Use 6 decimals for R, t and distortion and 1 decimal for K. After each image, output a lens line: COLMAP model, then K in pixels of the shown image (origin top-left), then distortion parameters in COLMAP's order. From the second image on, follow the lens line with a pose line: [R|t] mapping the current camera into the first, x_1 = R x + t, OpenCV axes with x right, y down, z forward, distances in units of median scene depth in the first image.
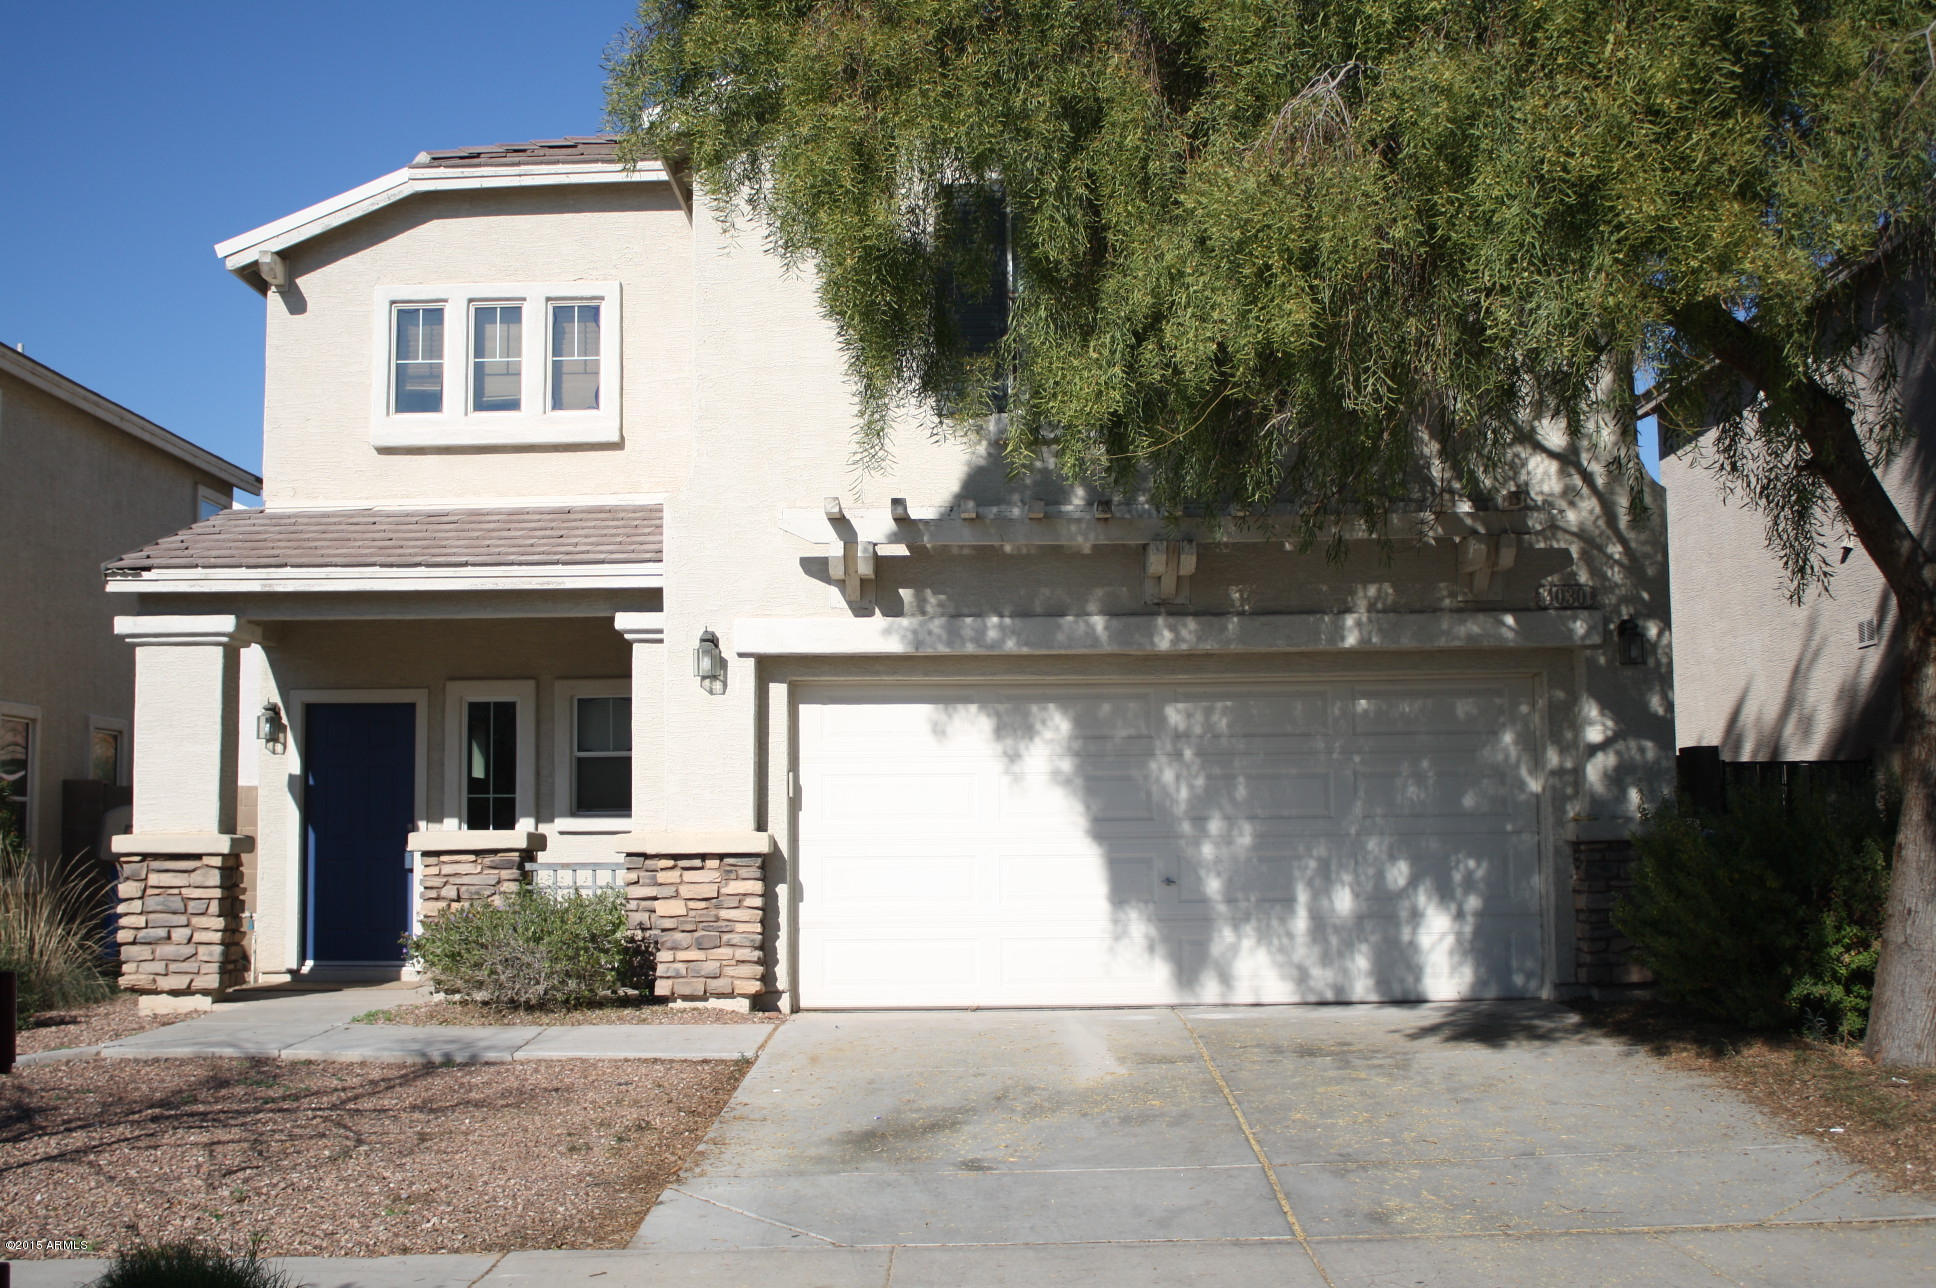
lens RADIAL K [[2285.7, 0, 968.0], [0, 2285.7, 644.0], [0, 0, 1]] dist [-0.089816, 0.016714]
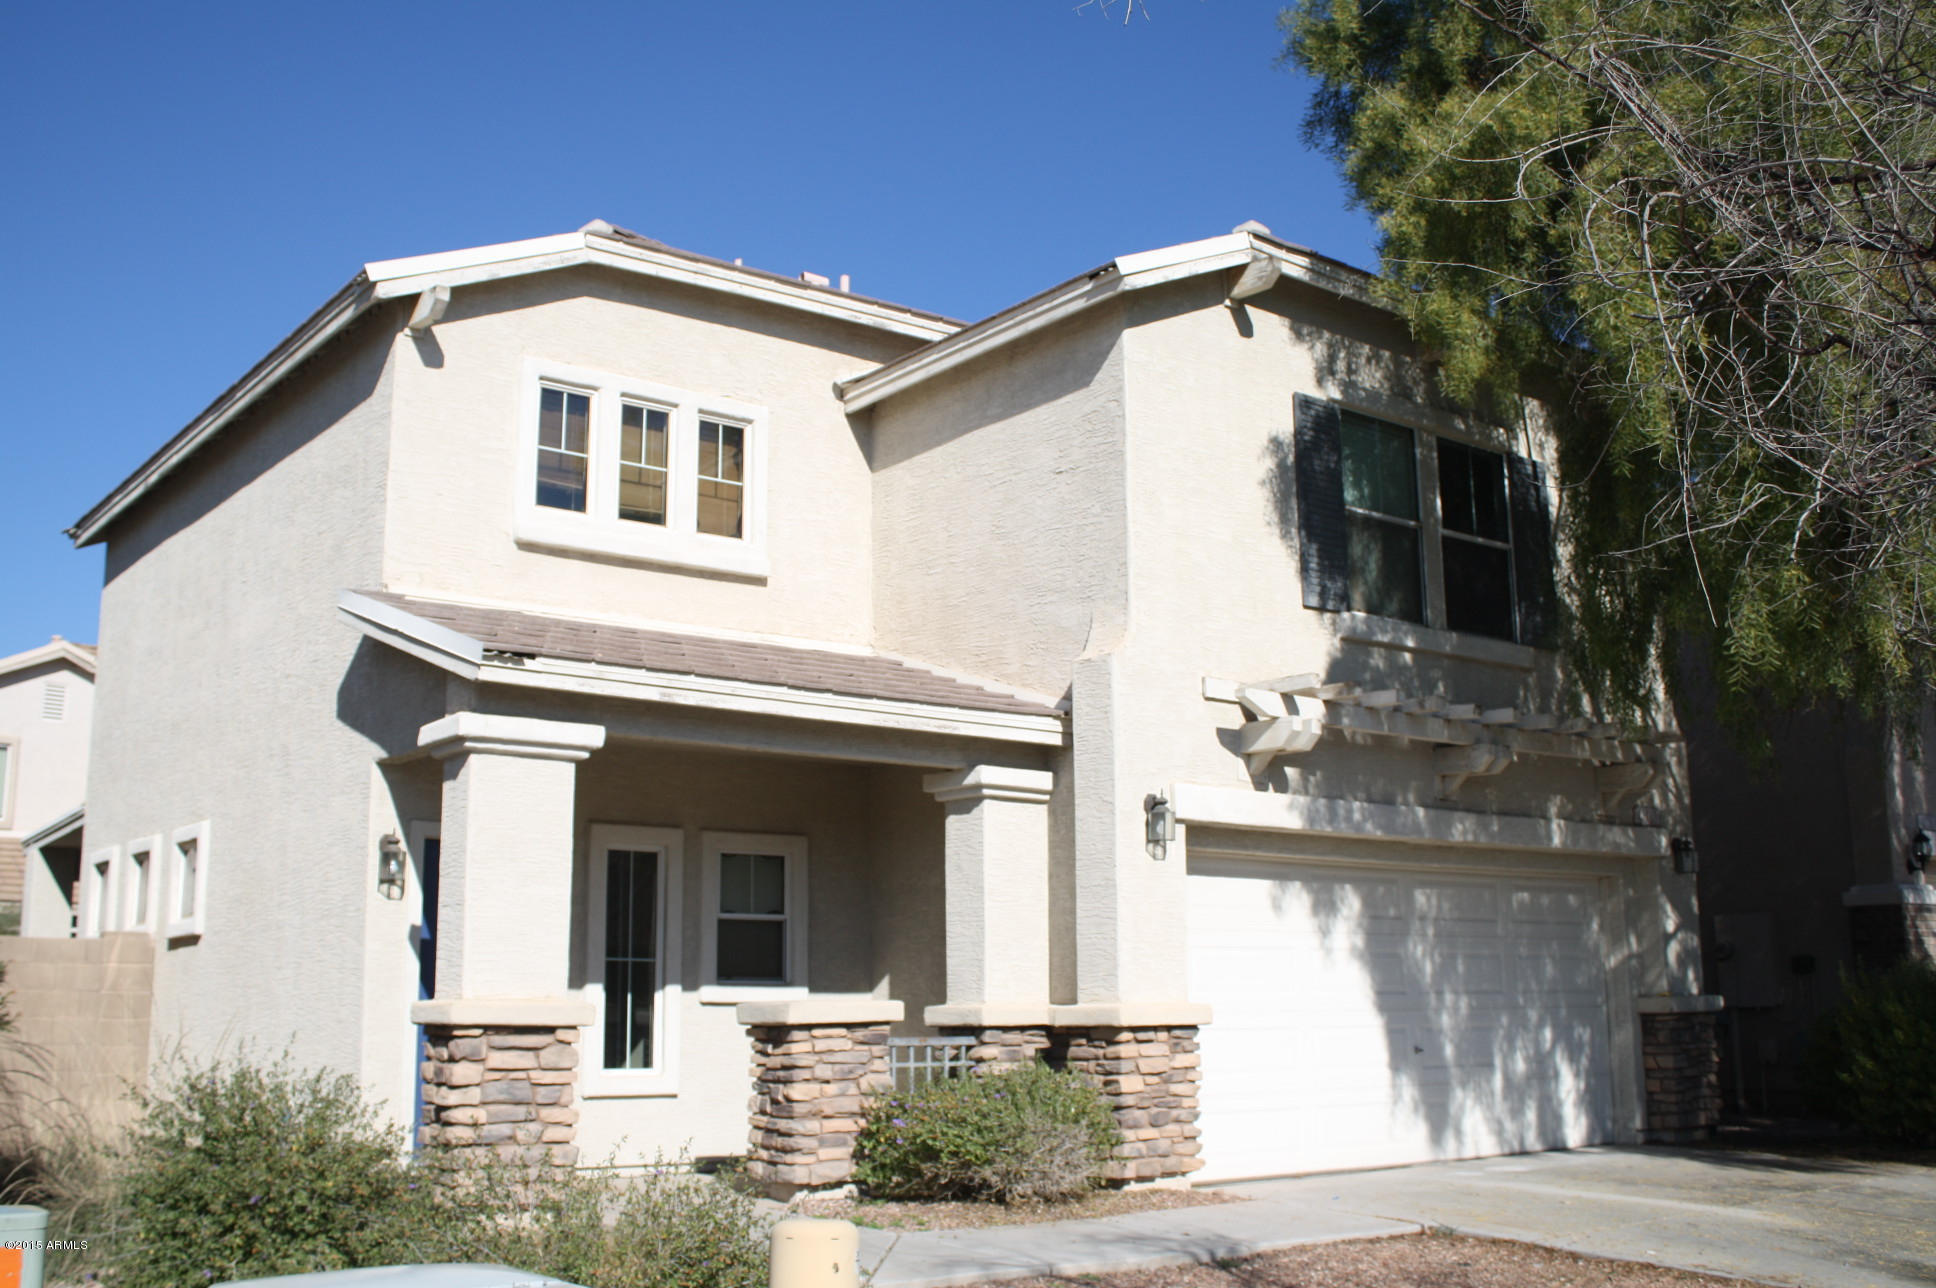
lens RADIAL K [[1929.2, 0, 968.0], [0, 1929.2, 644.0], [0, 0, 1]] dist [-0.165004, 0.192816]
pose [[0.776405, 0.123695, 0.617976, -0.673710], [-0.056194, 0.990232, -0.127607, 0.039319], [-0.627724, 0.064348, 0.775772, 0.406166]]
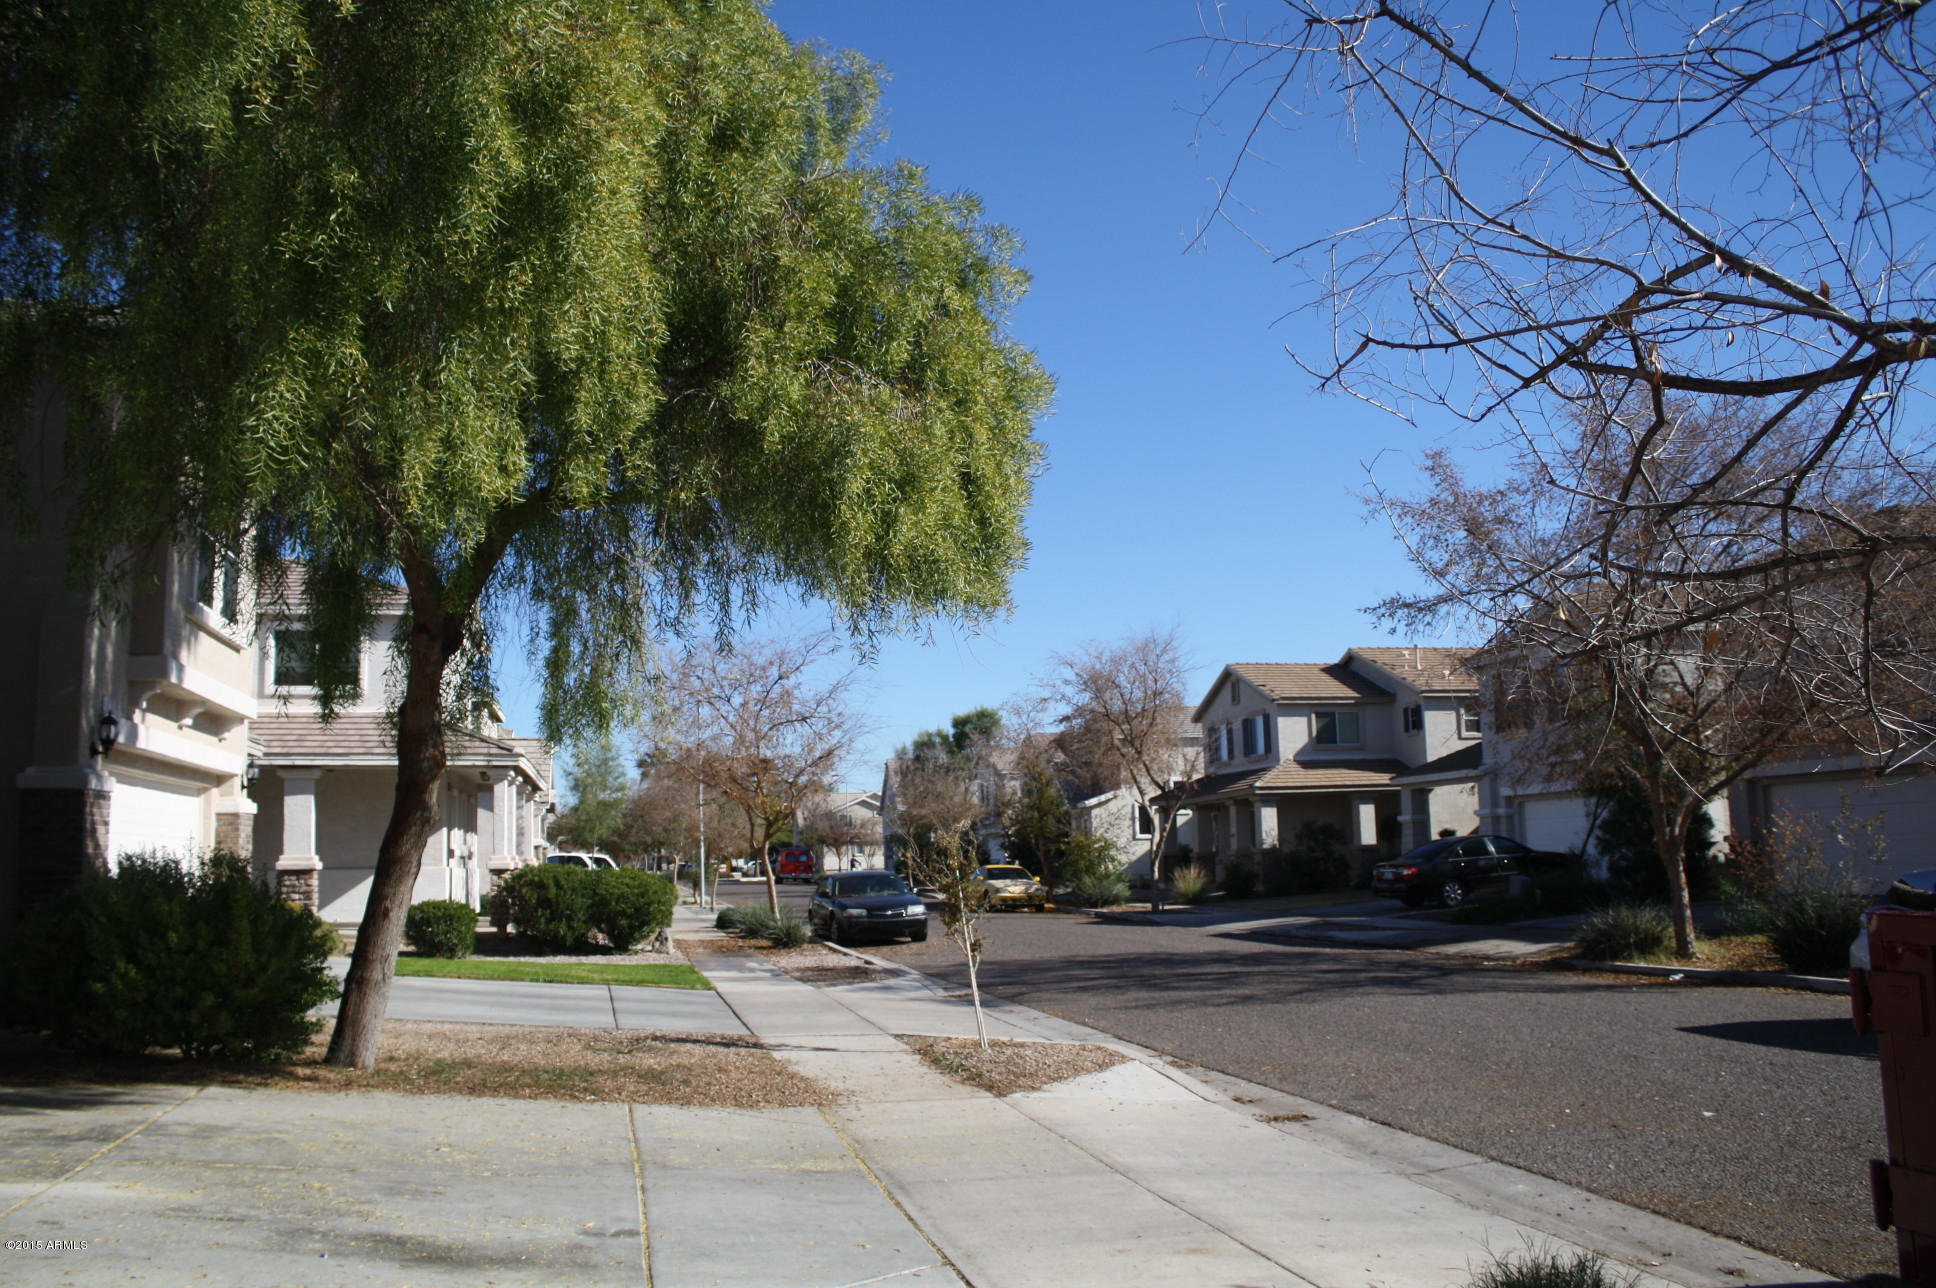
lens RADIAL K [[1629.4, 0, 968.0], [0, 1629.4, 644.0], [0, 0, 1]] dist [-0.191208, 0.182822]
pose [[-0.229185, 0.145682, 0.962419, -0.477235], [-0.066647, 0.984068, -0.164830, 0.050097], [-0.971099, -0.101919, -0.215824, 0.661157]]
